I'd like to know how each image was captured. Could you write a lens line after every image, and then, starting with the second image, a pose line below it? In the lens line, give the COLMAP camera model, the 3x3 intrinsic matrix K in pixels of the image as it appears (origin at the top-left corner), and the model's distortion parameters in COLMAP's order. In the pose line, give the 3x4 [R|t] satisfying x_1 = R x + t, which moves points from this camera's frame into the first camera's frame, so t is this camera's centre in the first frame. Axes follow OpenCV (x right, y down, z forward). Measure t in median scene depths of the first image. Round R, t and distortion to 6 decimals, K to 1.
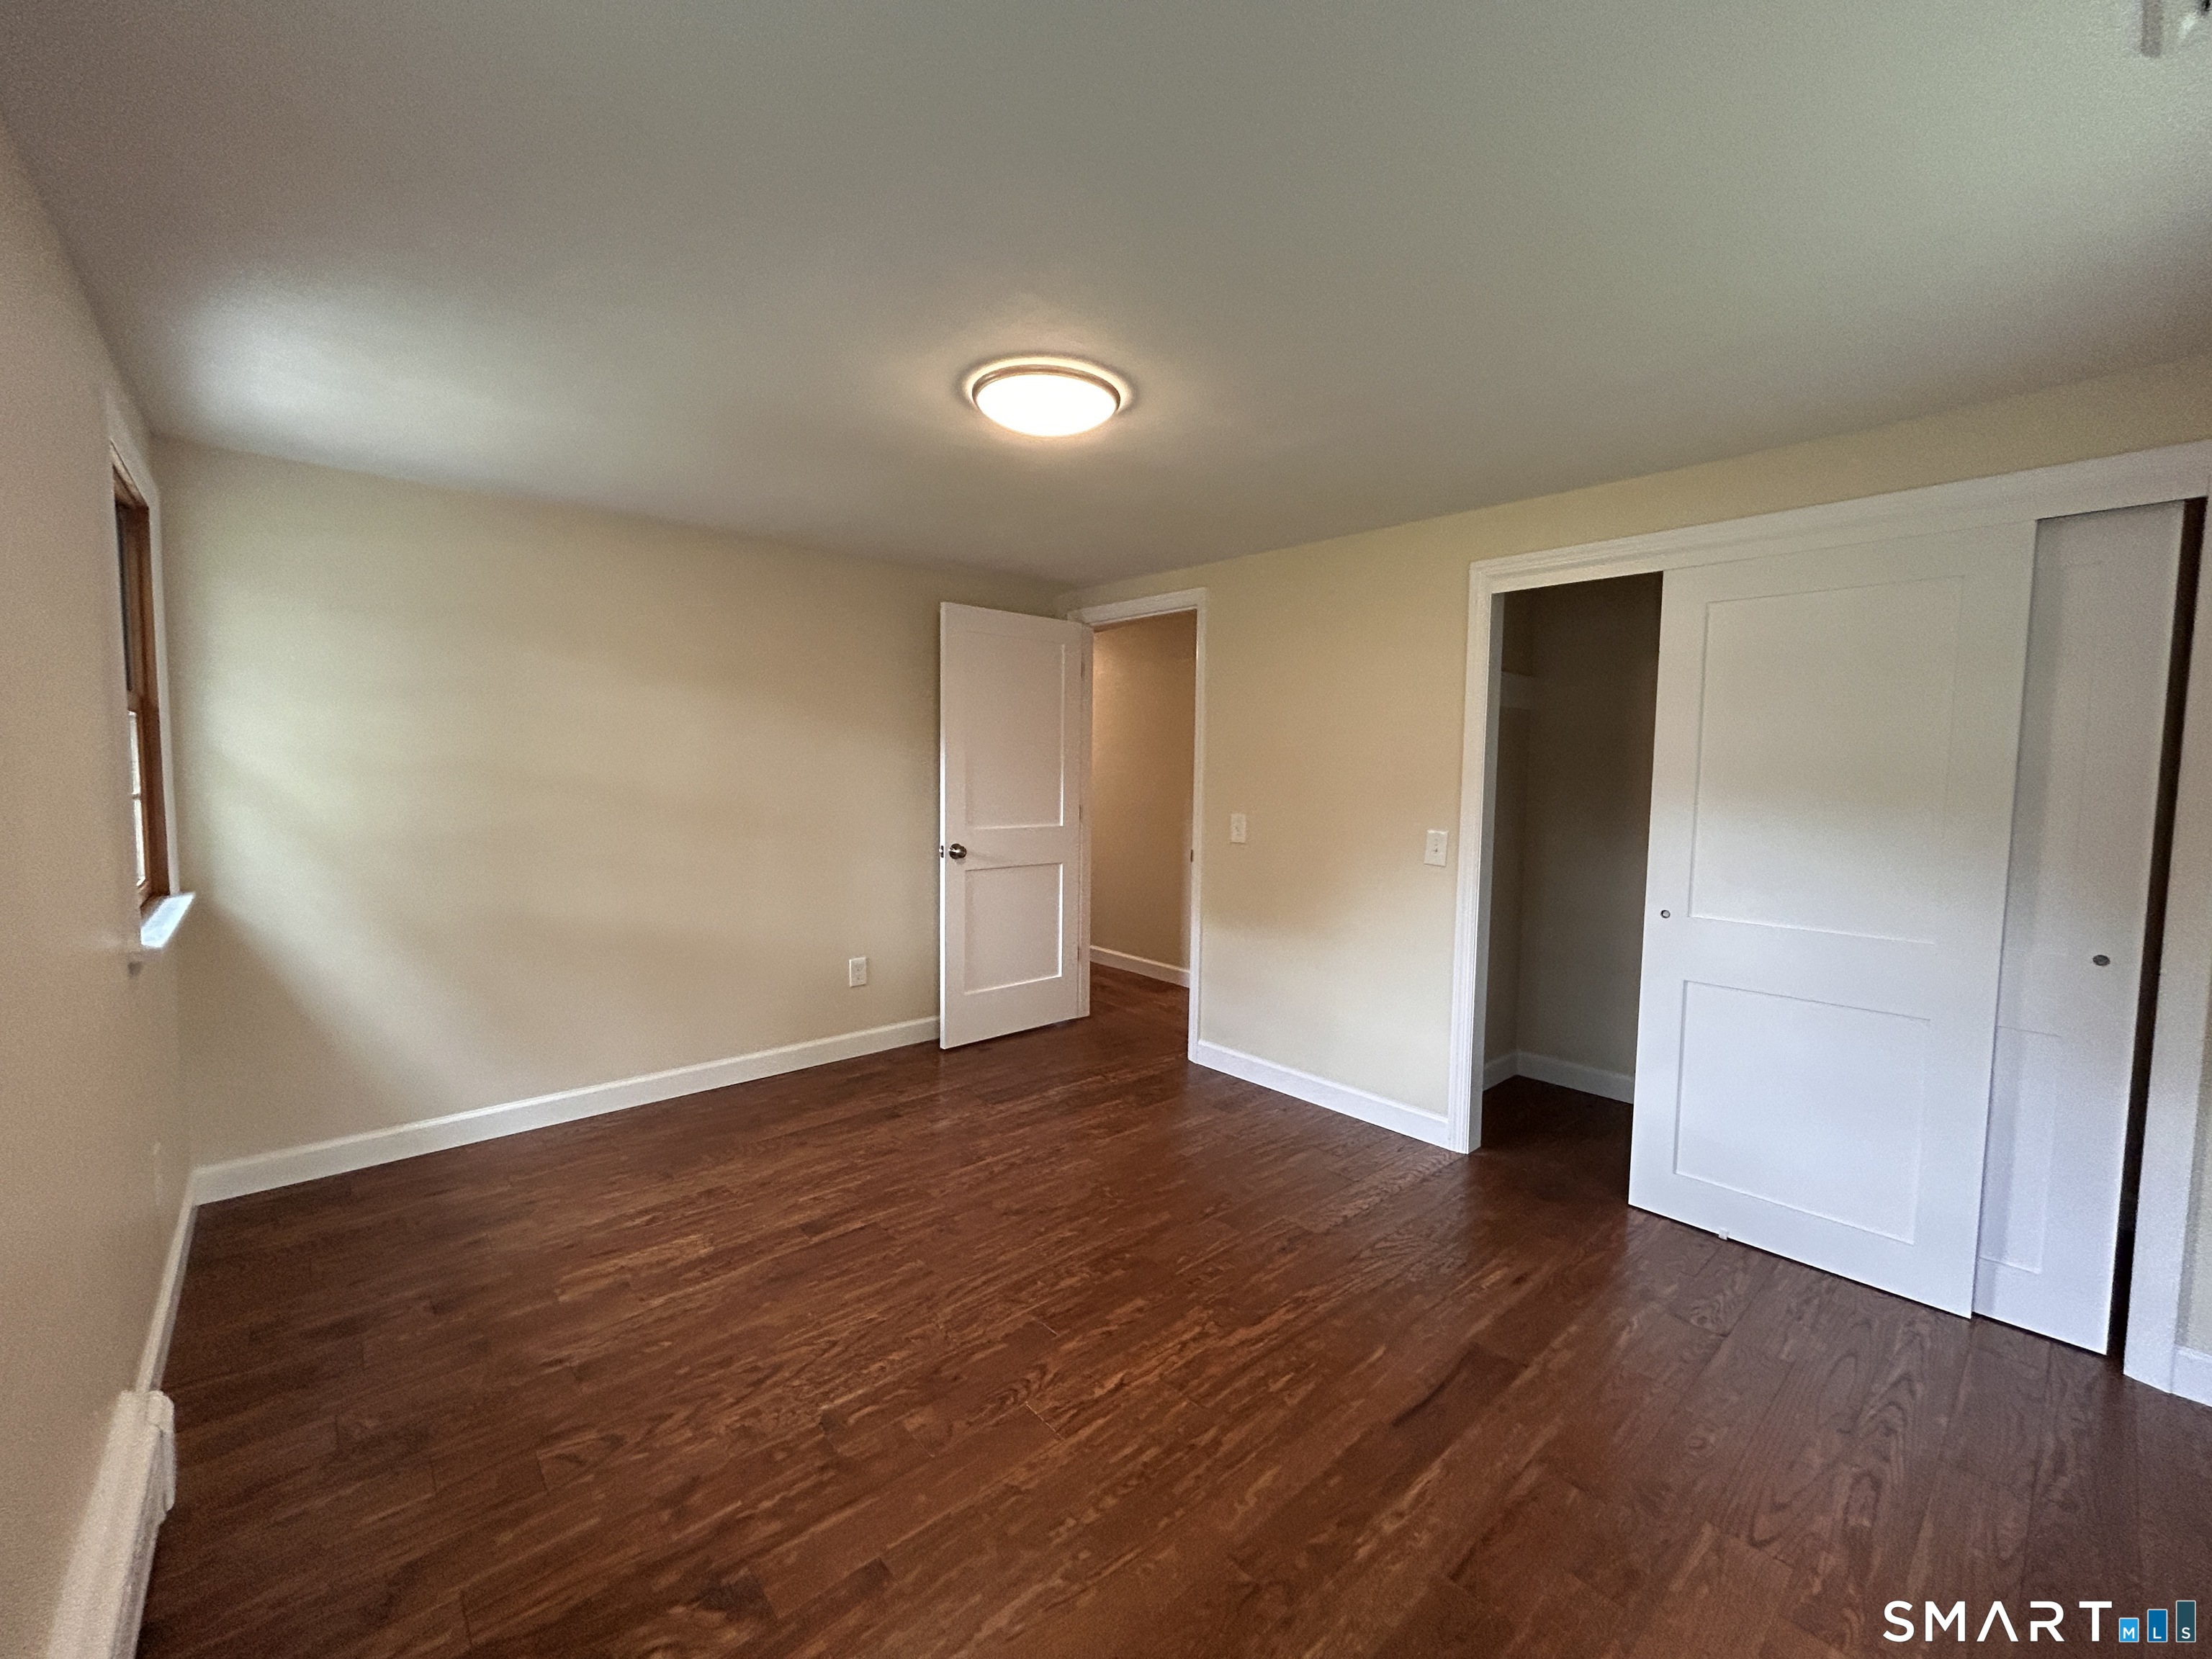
lens RADIAL K [[896.4, 0, 1092.4], [0, 896.4, 830.4], [0, 0, 1]] dist [-0.003268, 0.002292]
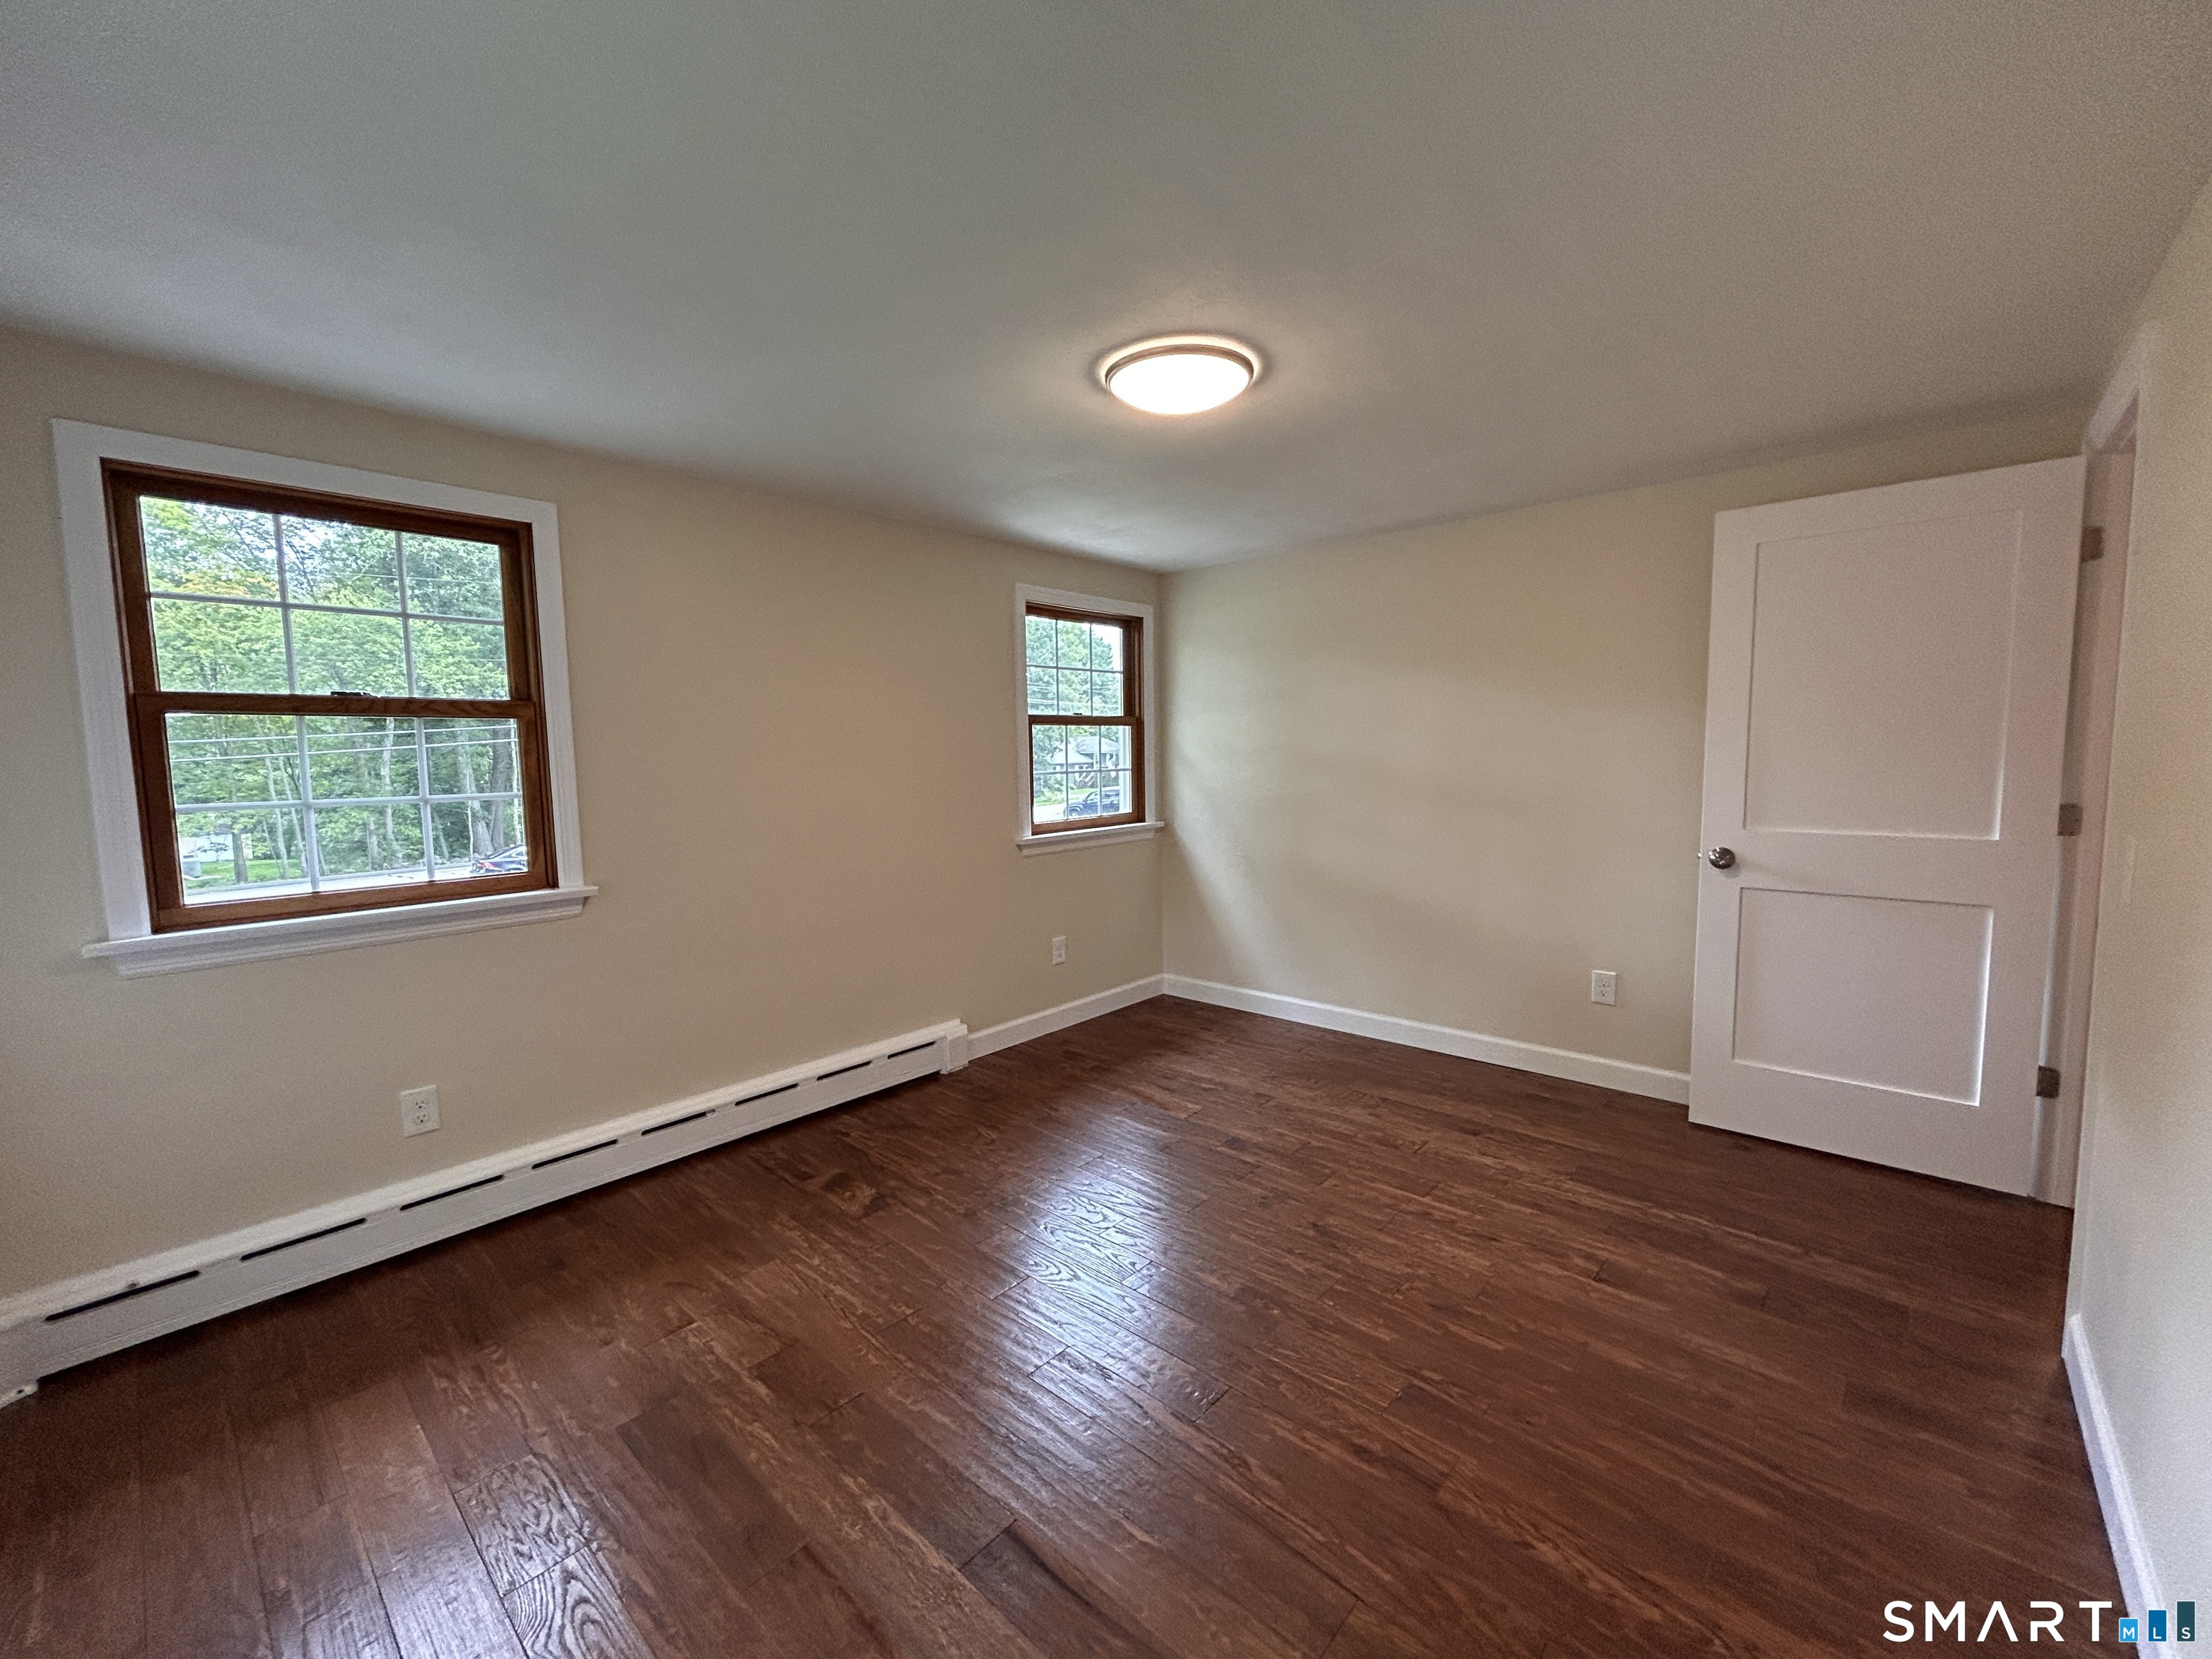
lens RADIAL K [[896.4, 0, 1117.0], [0, 896.4, 834.4], [0, 0, 1]] dist [-0.003268, 0.002292]
pose [[0.117576, 0.081382, -0.989724, 0.647813], [-0.052305, 0.995760, 0.075665, -0.032397], [0.991685, 0.042871, 0.121334, 0.557693]]
